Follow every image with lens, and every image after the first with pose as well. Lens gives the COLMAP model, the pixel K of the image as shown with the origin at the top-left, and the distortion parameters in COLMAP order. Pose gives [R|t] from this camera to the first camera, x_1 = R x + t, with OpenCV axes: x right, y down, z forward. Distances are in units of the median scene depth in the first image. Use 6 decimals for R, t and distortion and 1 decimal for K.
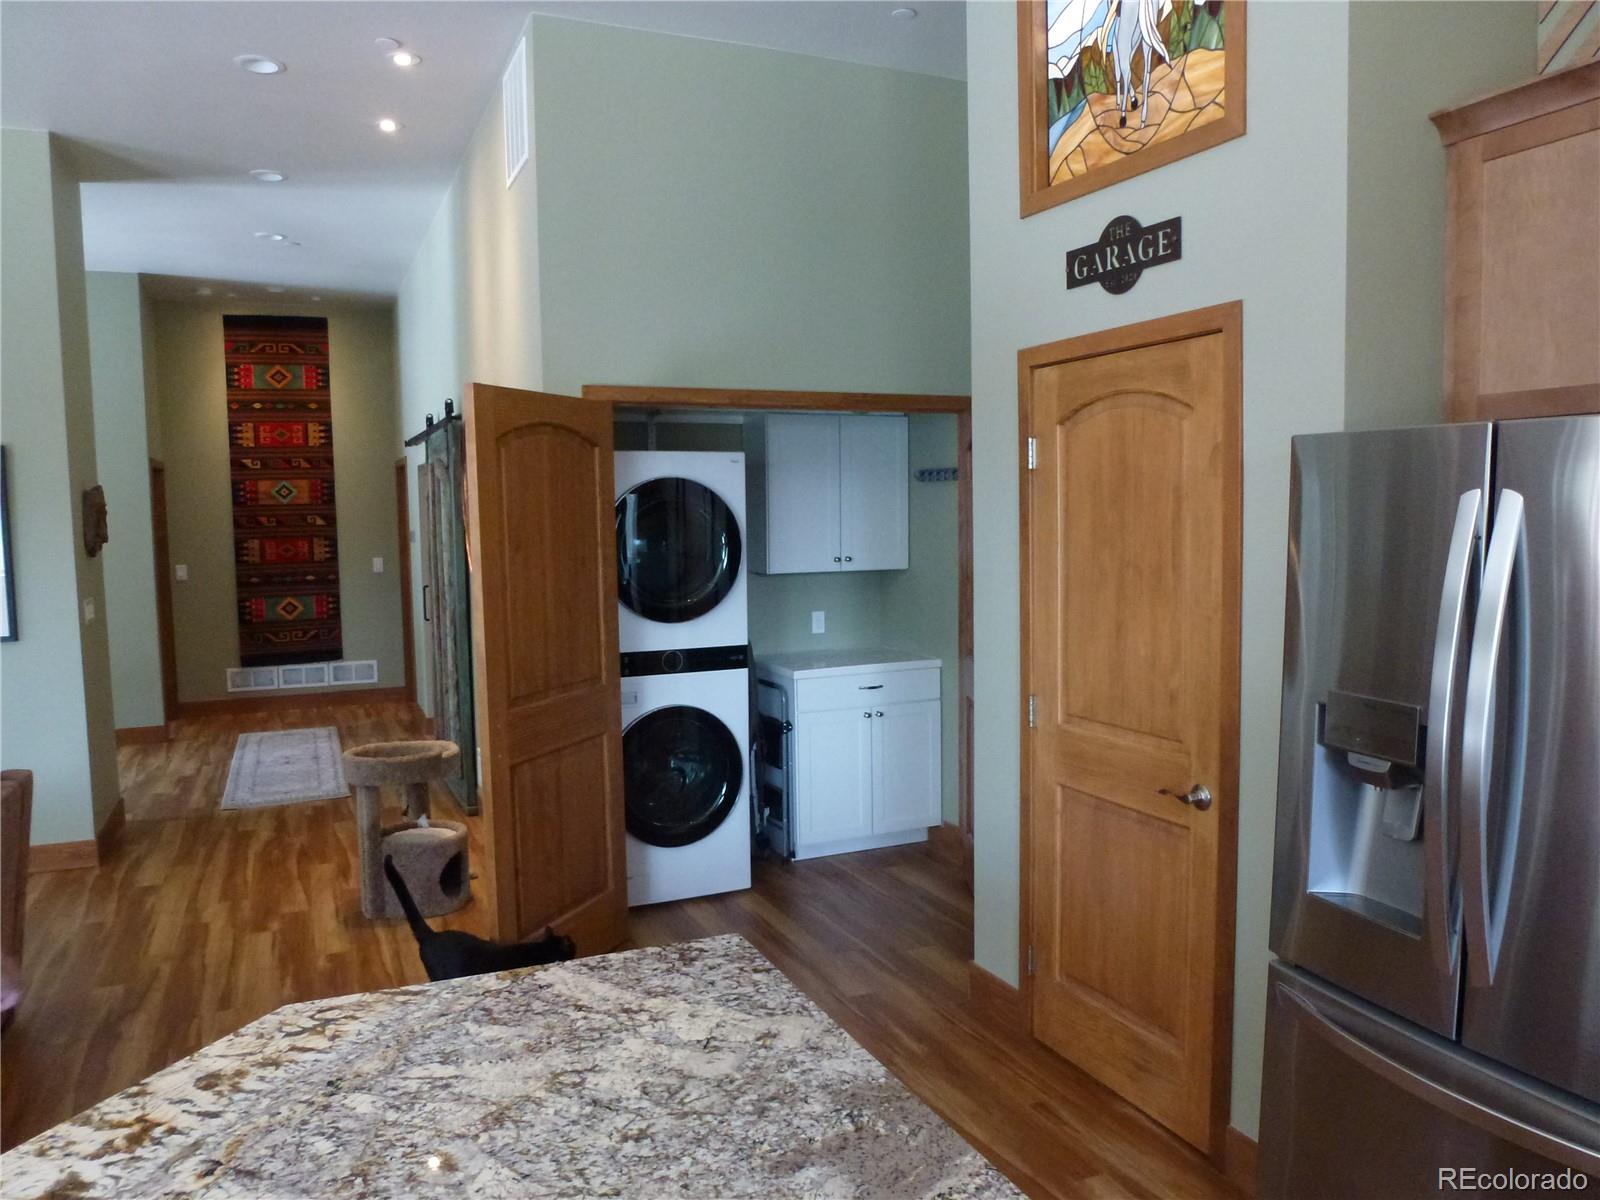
lens RADIAL K [[1155.7, 0, 795.9], [0, 1155.7, 600.8], [0, 0, 1]] dist [-0.054009, 0.011067]
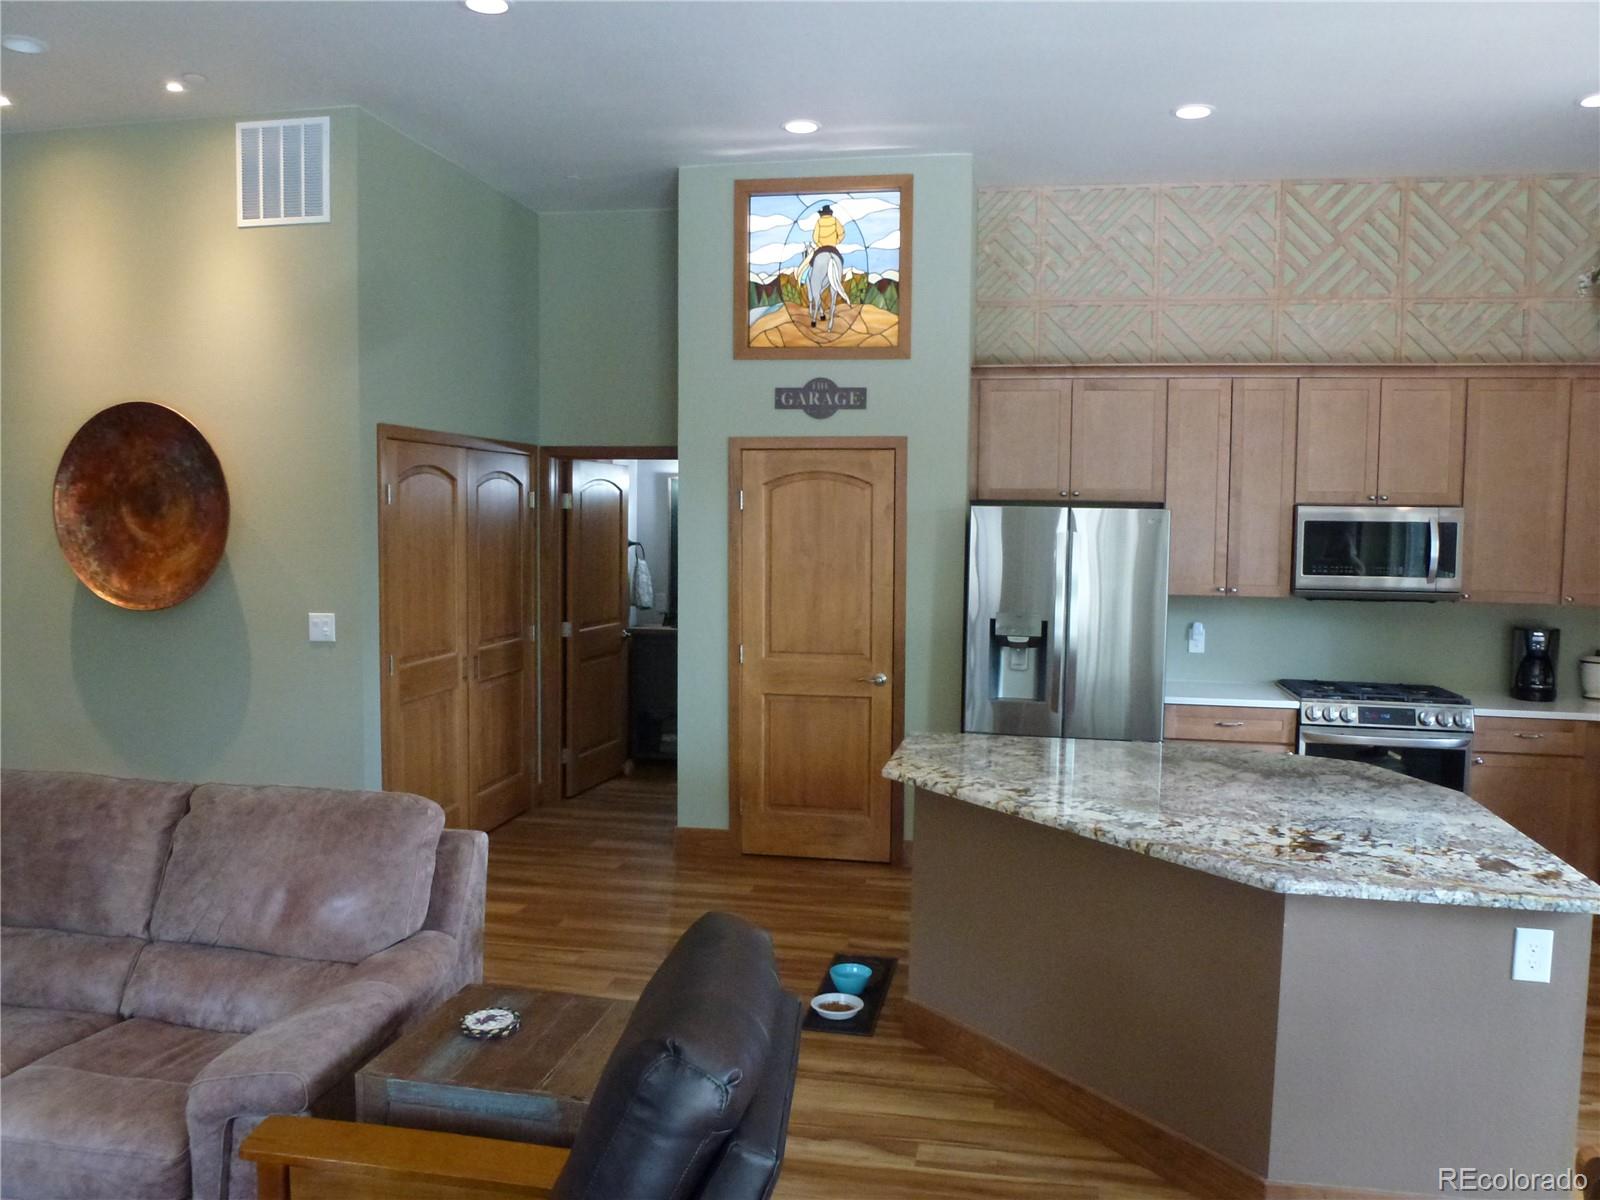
lens RADIAL K [[1270.0, 0, 807.9], [0, 1270.0, 597.4], [0, 0, 1]] dist [-0.058388, 0.034598]
pose [[0.567724, -0.032216, 0.822589, -1.582654], [0.045122, 0.998950, 0.007981, 0.005157], [-0.821982, 0.032586, 0.568581, -0.160533]]
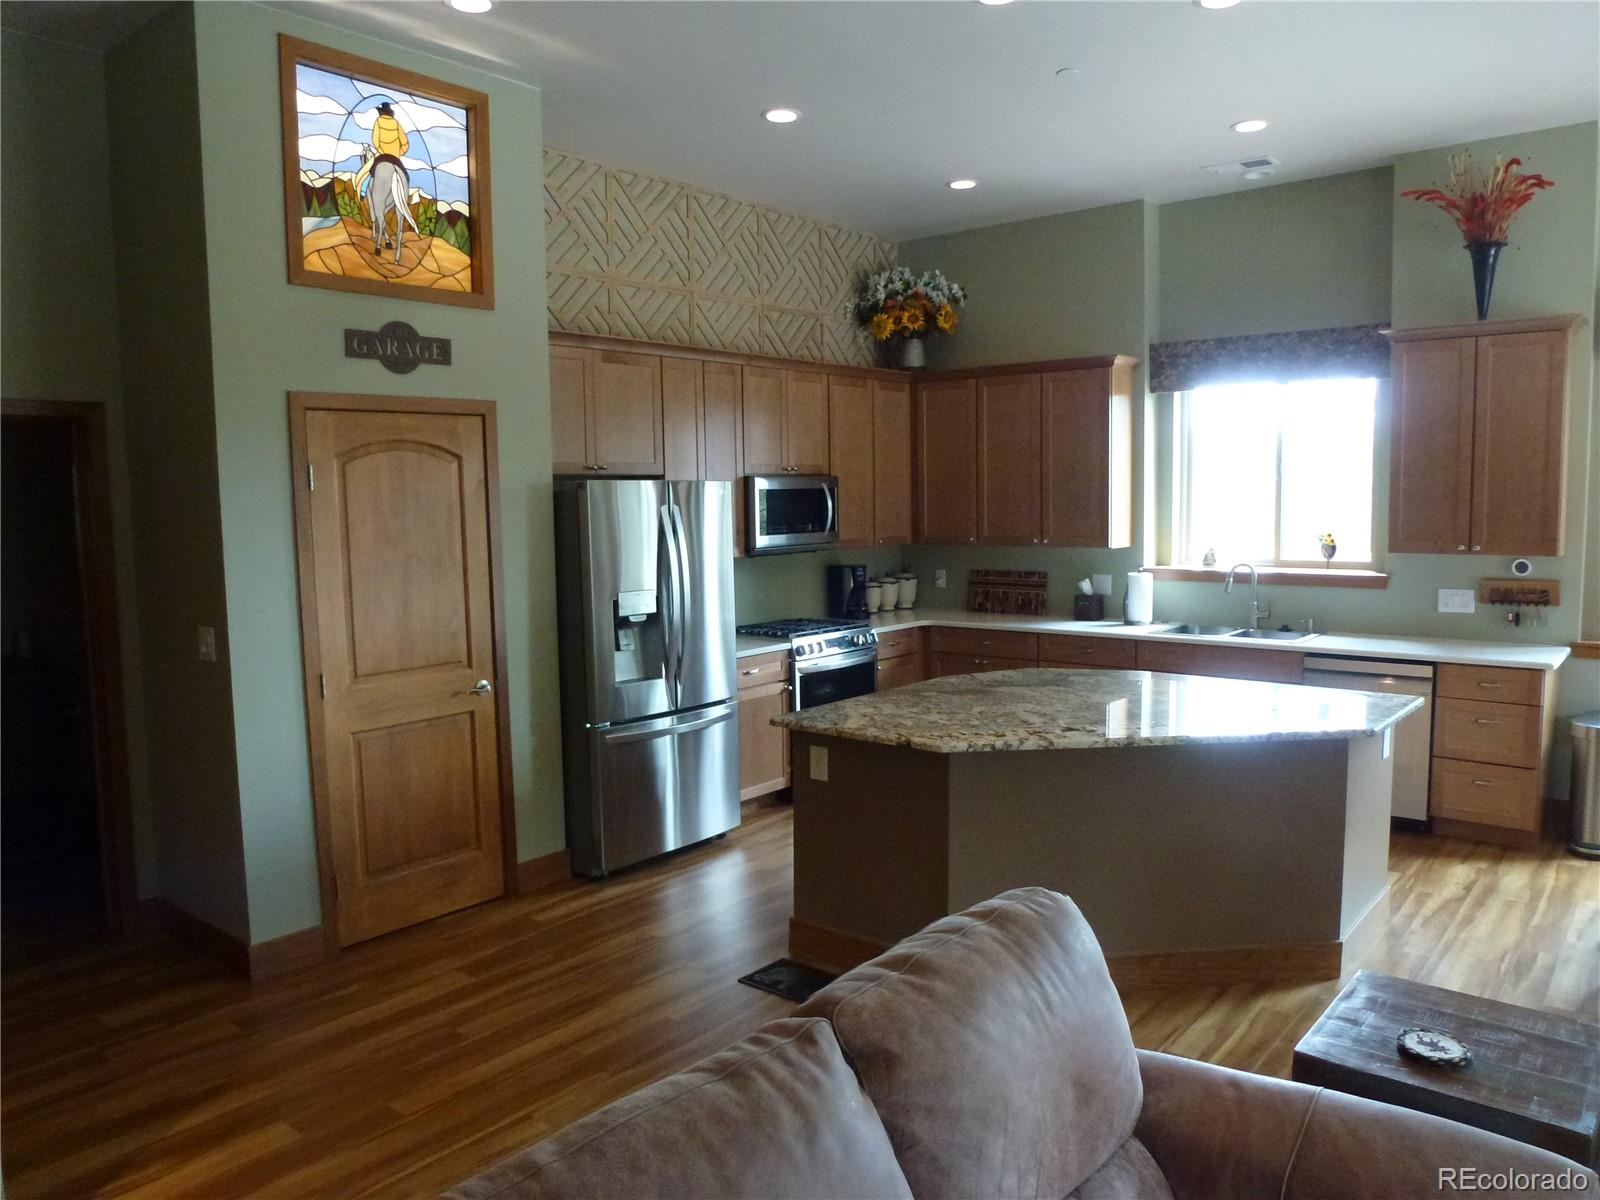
lens RADIAL K [[1149.0, 0, 803.0], [0, 1149.0, 595.1], [0, 0, 1]] dist [-0.057806, 0.016902]
pose [[-0.445203, -0.058319, 0.893529, -1.406318], [0.095114, 0.989151, 0.111951, -0.111719], [-0.890364, 0.134828, -0.434826, 1.342639]]
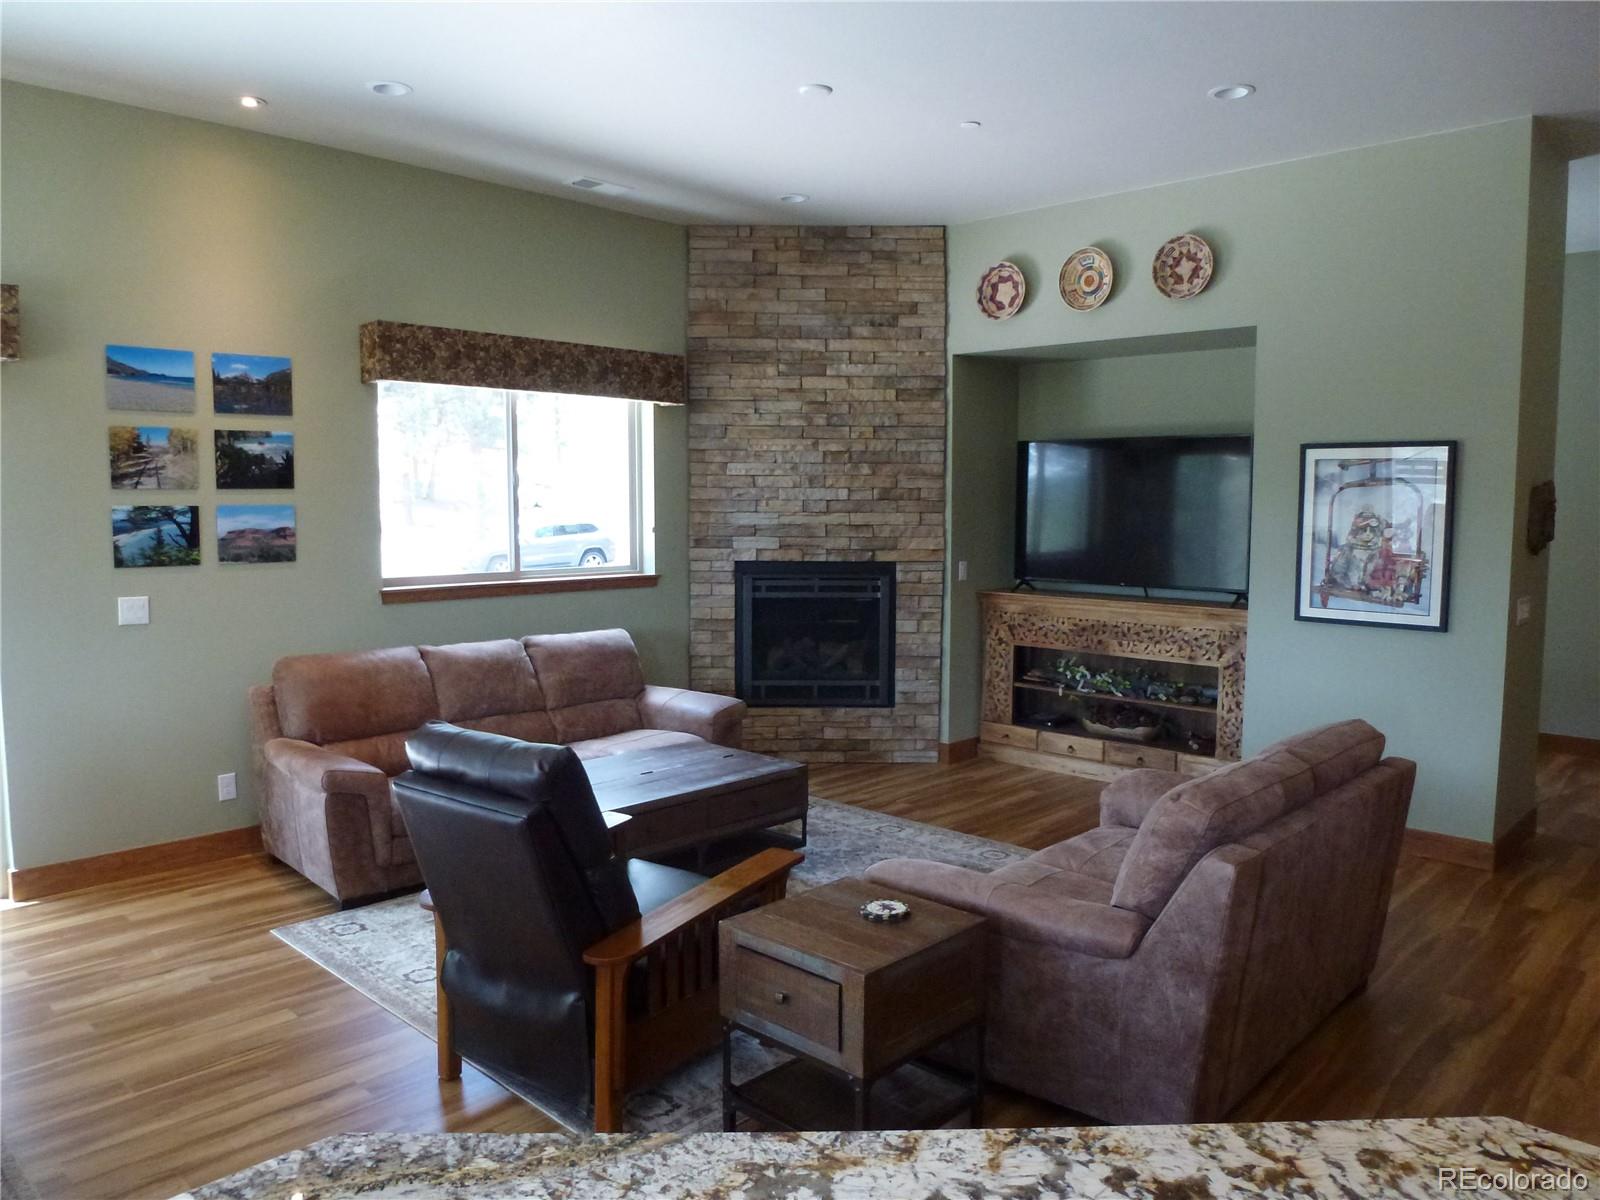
lens RADIAL K [[1149.0, 0, 803.0], [0, 1149.0, 595.1], [0, 0, 1]] dist [-0.057806, 0.016902]
pose [[0.371775, 0.094309, -0.923520, 0.054798], [-0.086020, 0.994046, 0.066882, -0.025341], [0.924329, 0.054576, 0.377673, 0.116056]]
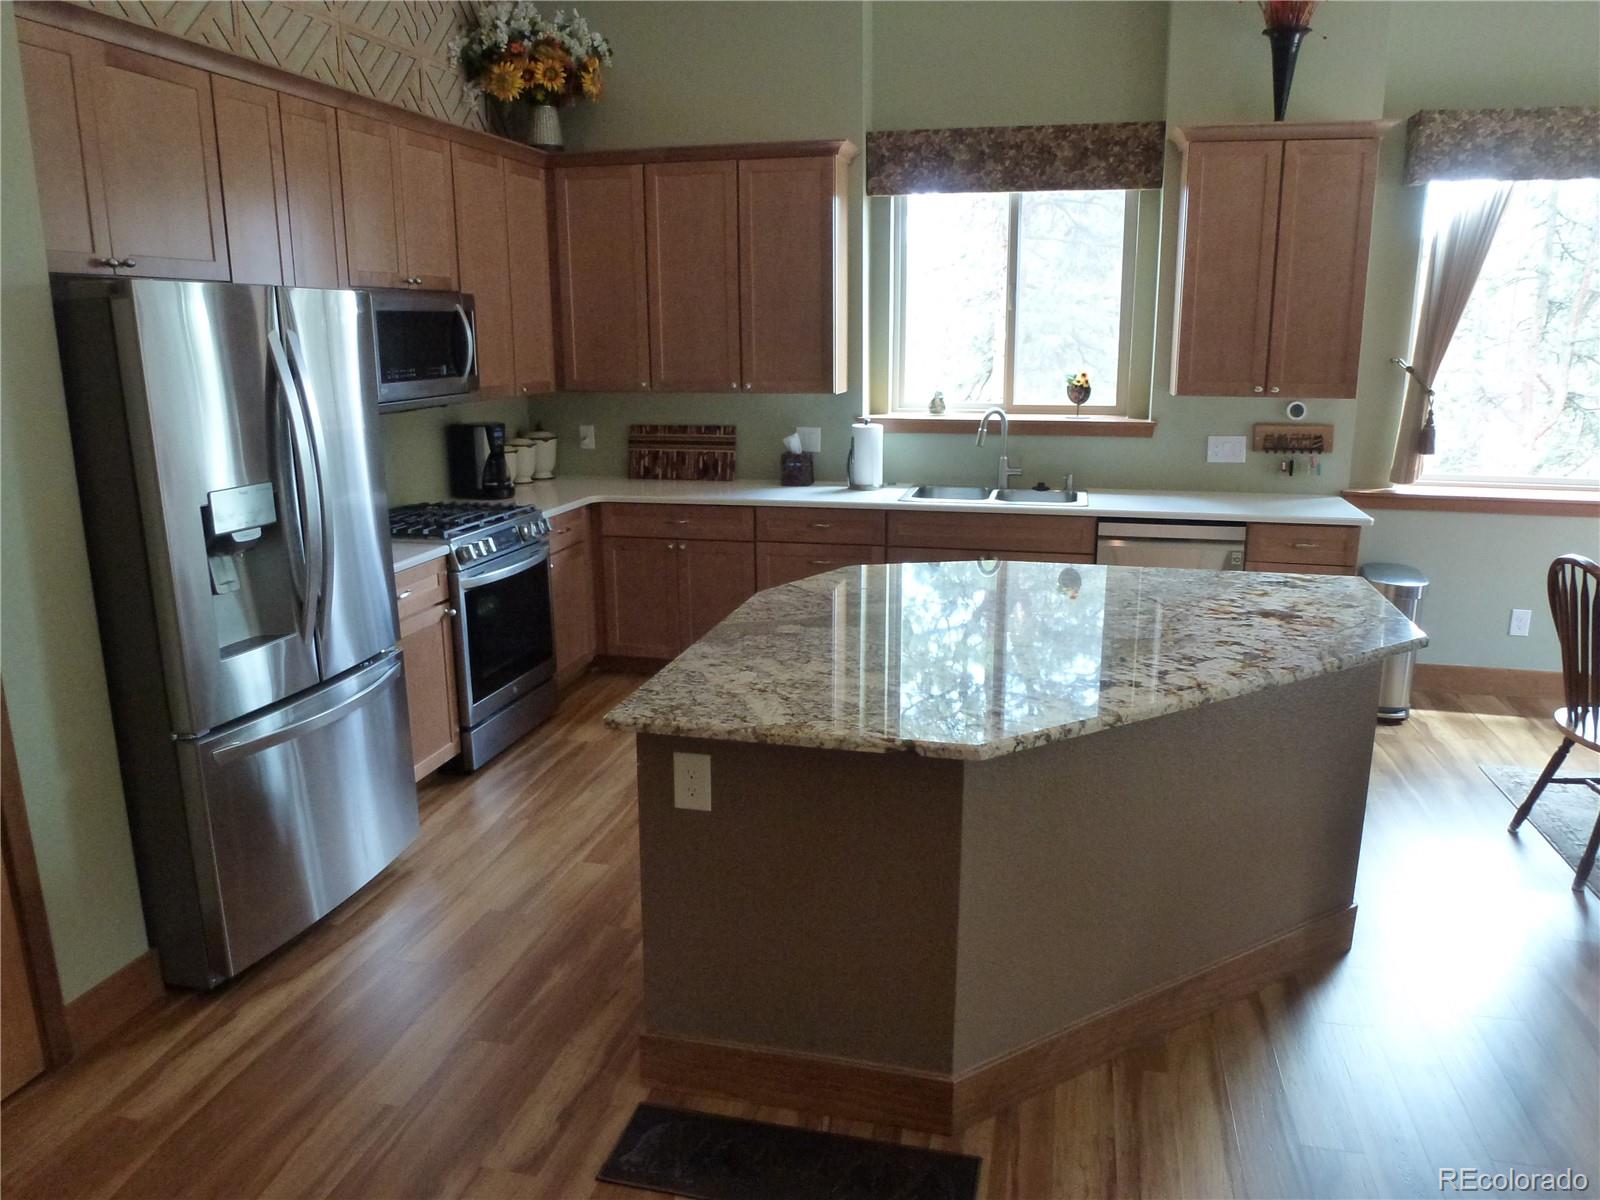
lens RADIAL K [[1149.0, 0, 803.0], [0, 1149.0, 595.1], [0, 0, 1]] dist [-0.057806, 0.016902]
pose [[-0.796607, -0.118375, 0.592794, -0.638592], [0.065995, 0.957747, 0.279938, -0.094690], [-0.600884, 0.262122, -0.755136, 1.264920]]
